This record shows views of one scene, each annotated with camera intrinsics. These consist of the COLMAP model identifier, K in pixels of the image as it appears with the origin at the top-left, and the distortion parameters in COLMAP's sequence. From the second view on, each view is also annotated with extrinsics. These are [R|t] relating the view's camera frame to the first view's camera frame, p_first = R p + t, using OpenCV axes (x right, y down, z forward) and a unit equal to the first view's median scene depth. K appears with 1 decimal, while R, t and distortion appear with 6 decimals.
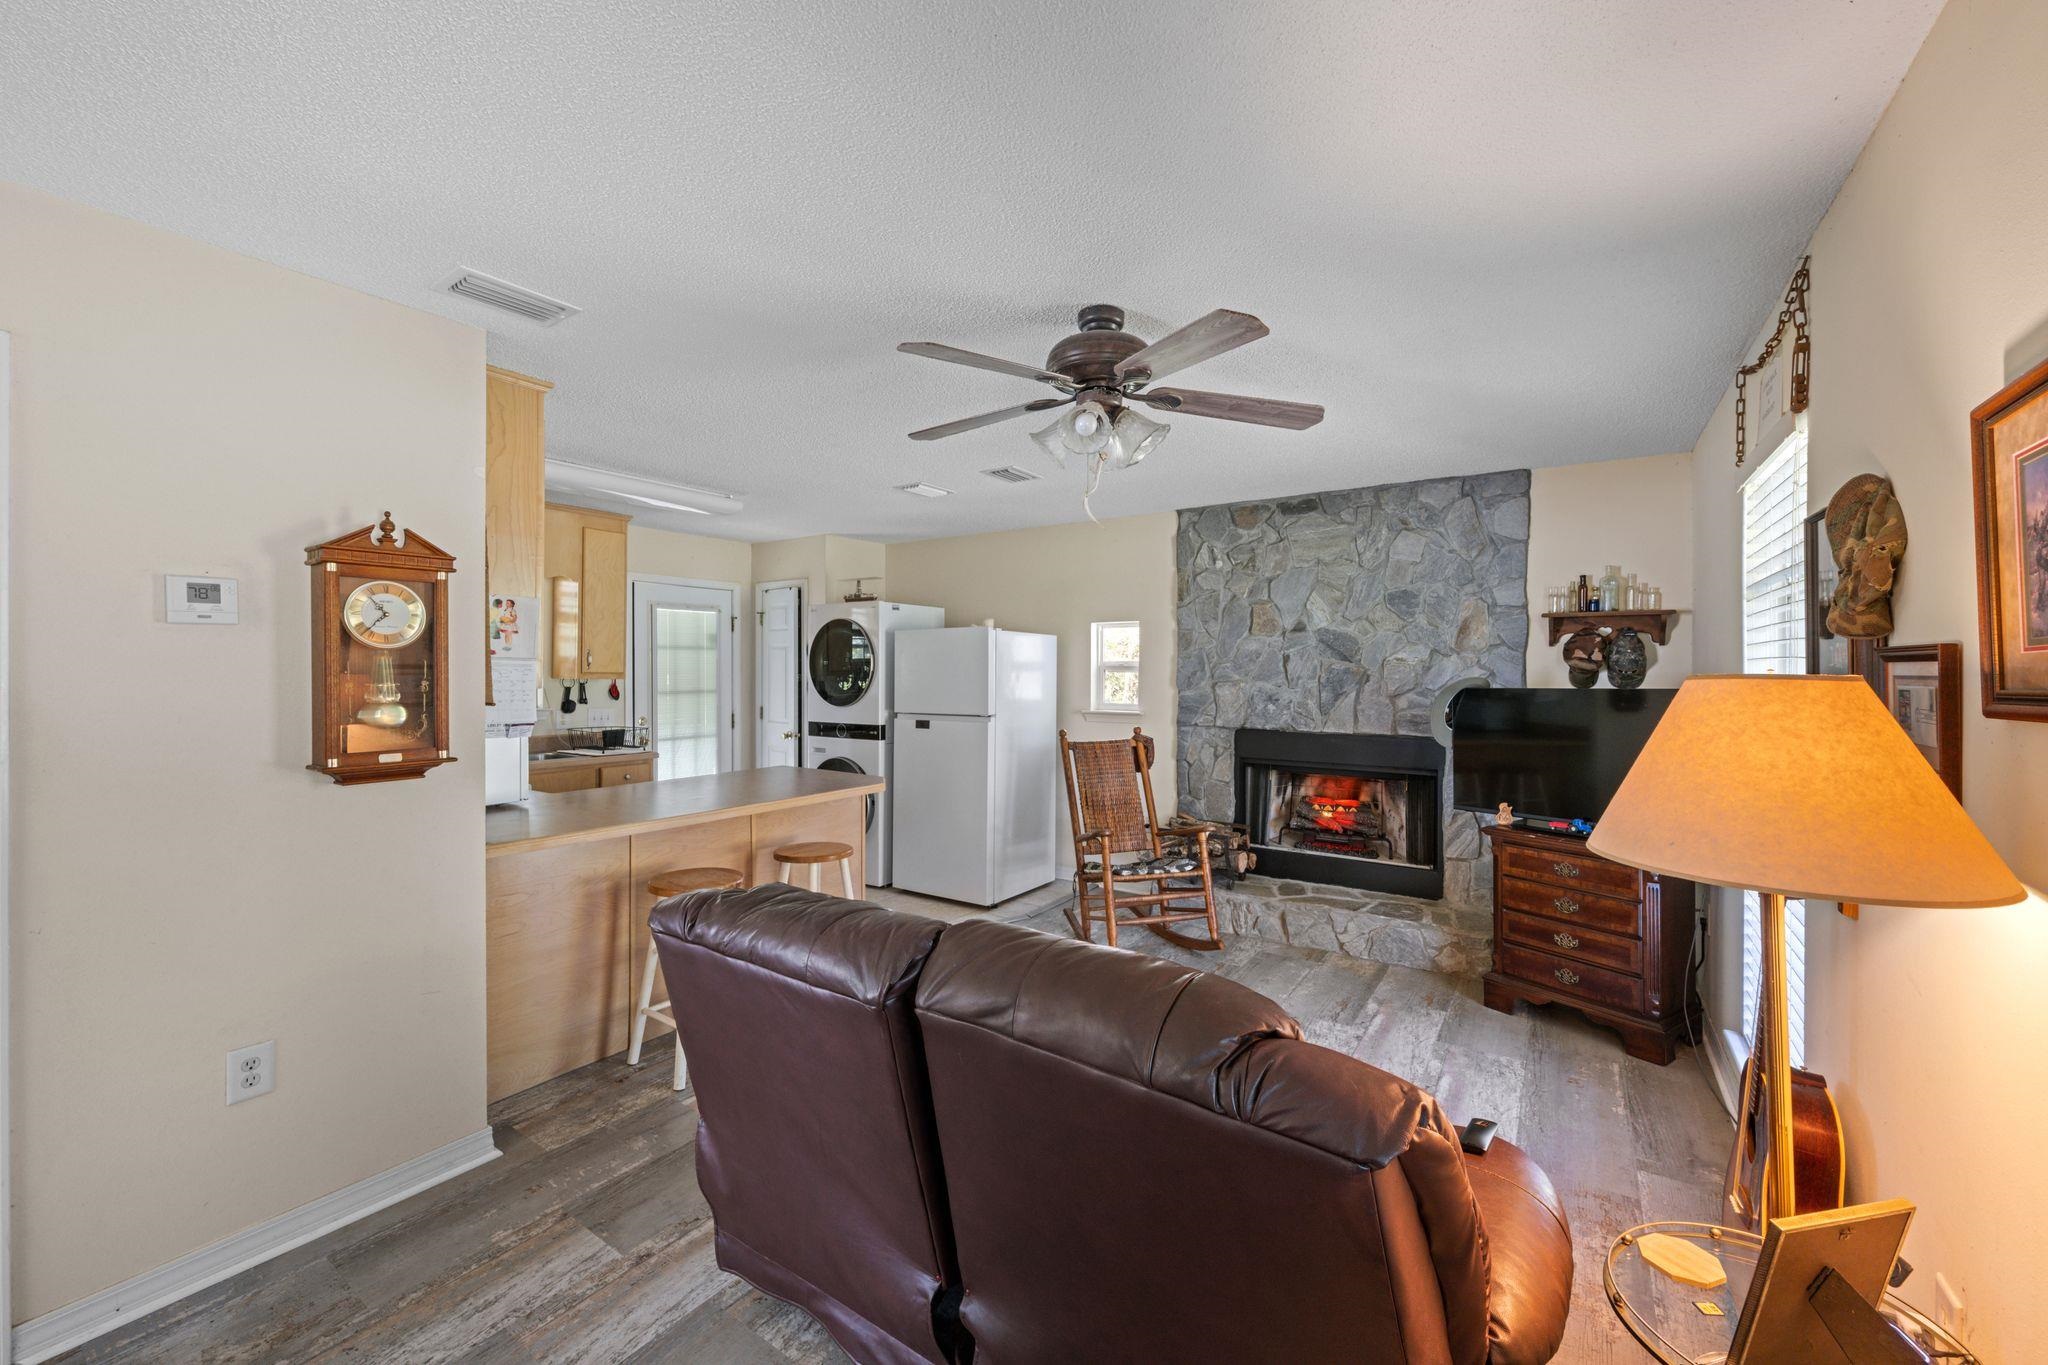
lens RADIAL K [[808.0, 0, 1021.8], [0, 808.0, 668.5], [0, 0, 1]] dist [-0.001537, -0.000165]
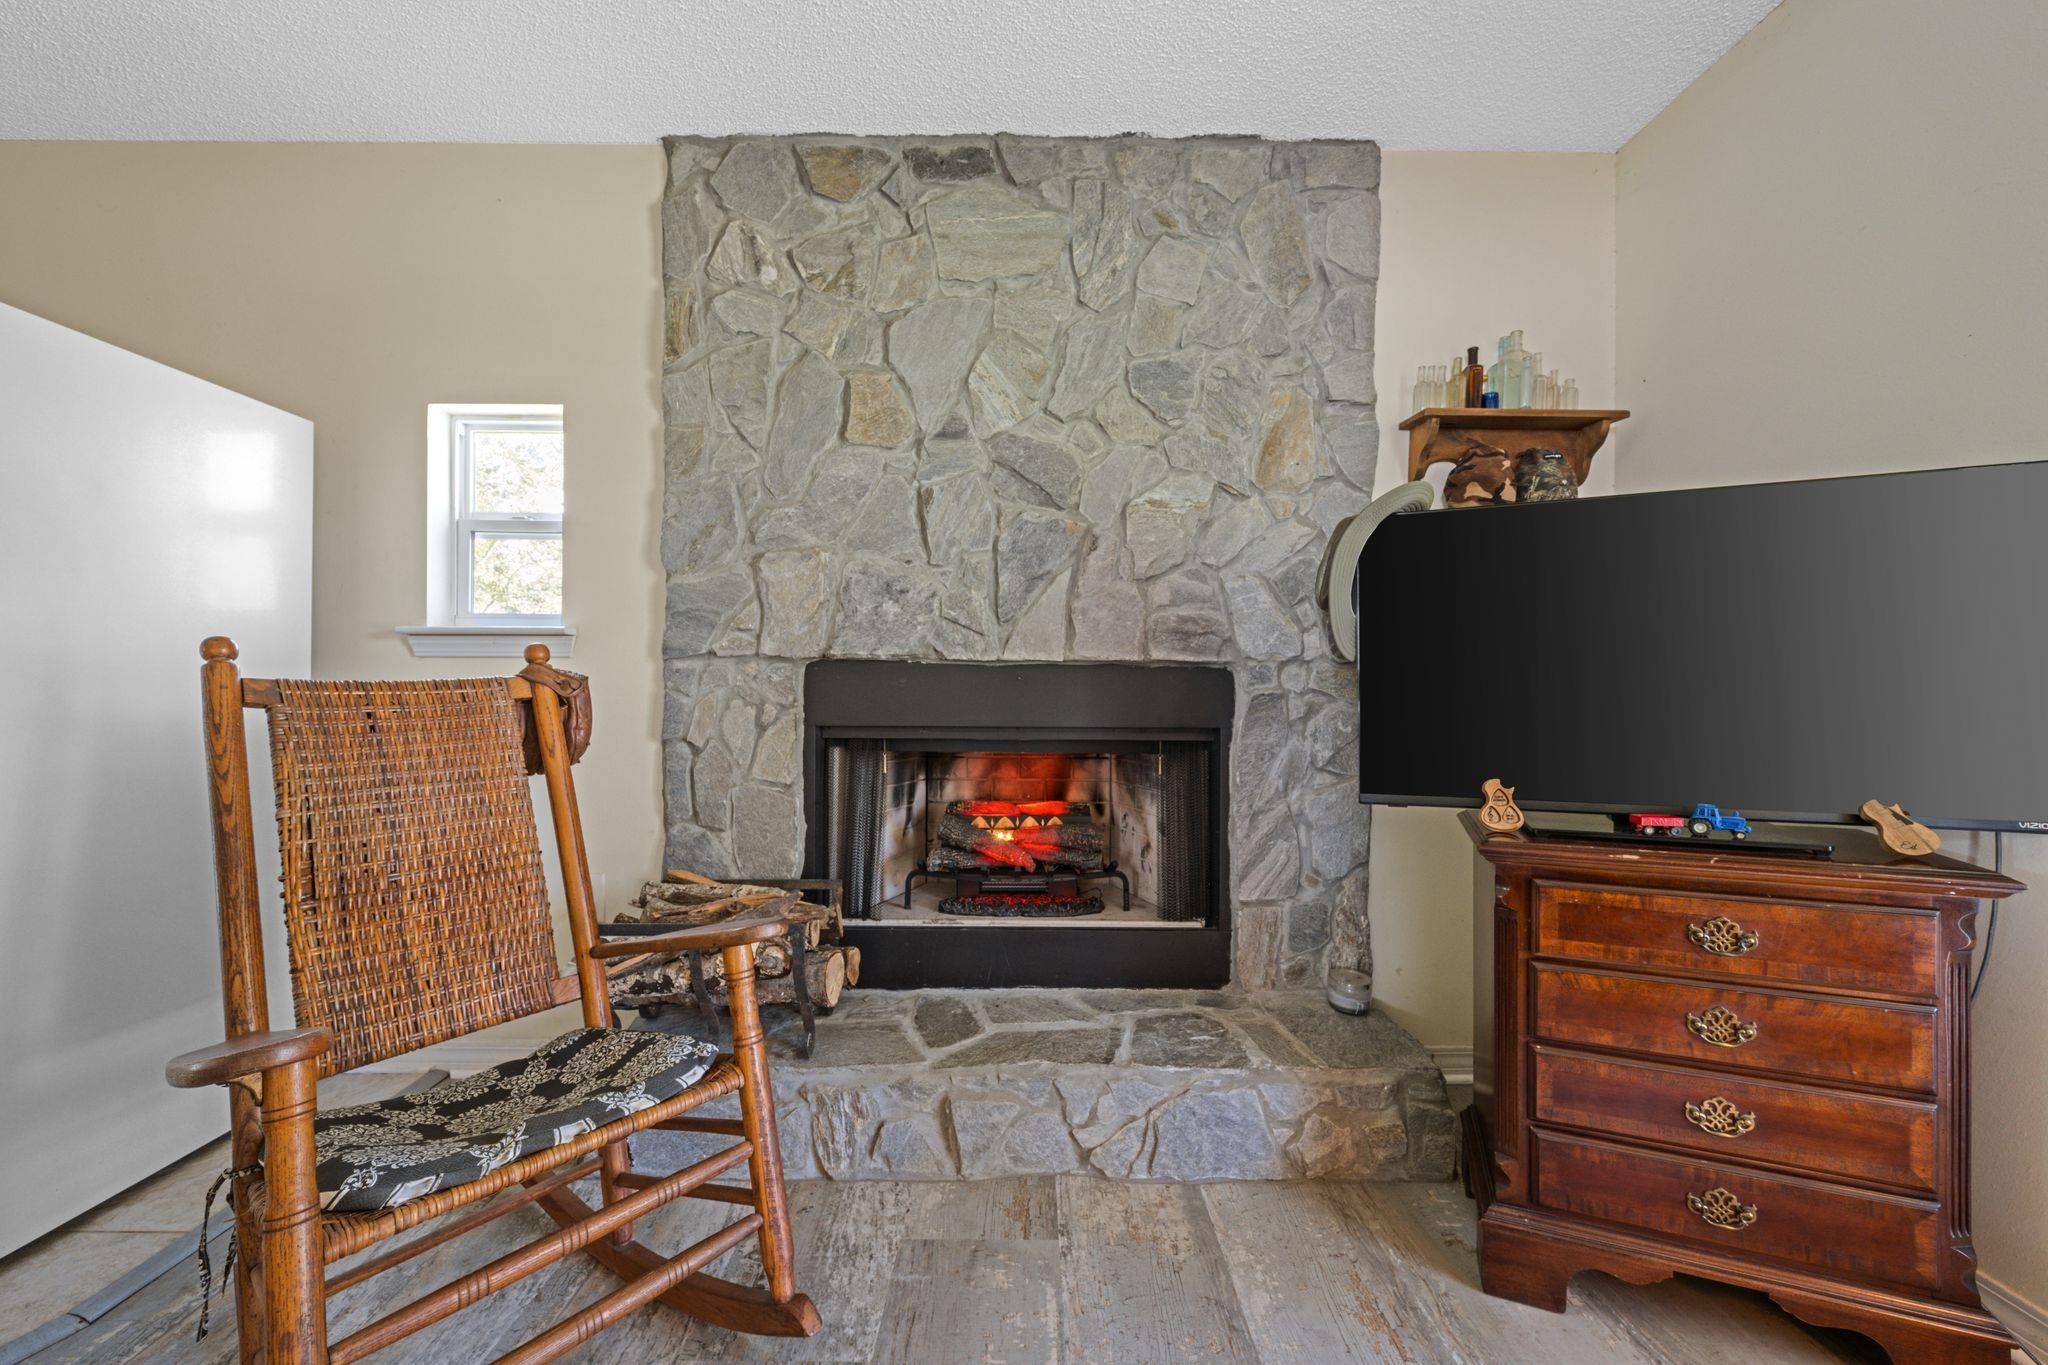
lens RADIAL K [[797.5, 0, 1027.3], [0, 797.5, 685.0], [0, 0, 1]] dist [0.000667, 0.000016]
pose [[0.824677, -0.000902, 0.565603, 0.128223], [-0.003838, 0.999967, 0.007190, 0.090434], [-0.565591, -0.008100, 0.824646, 0.620849]]
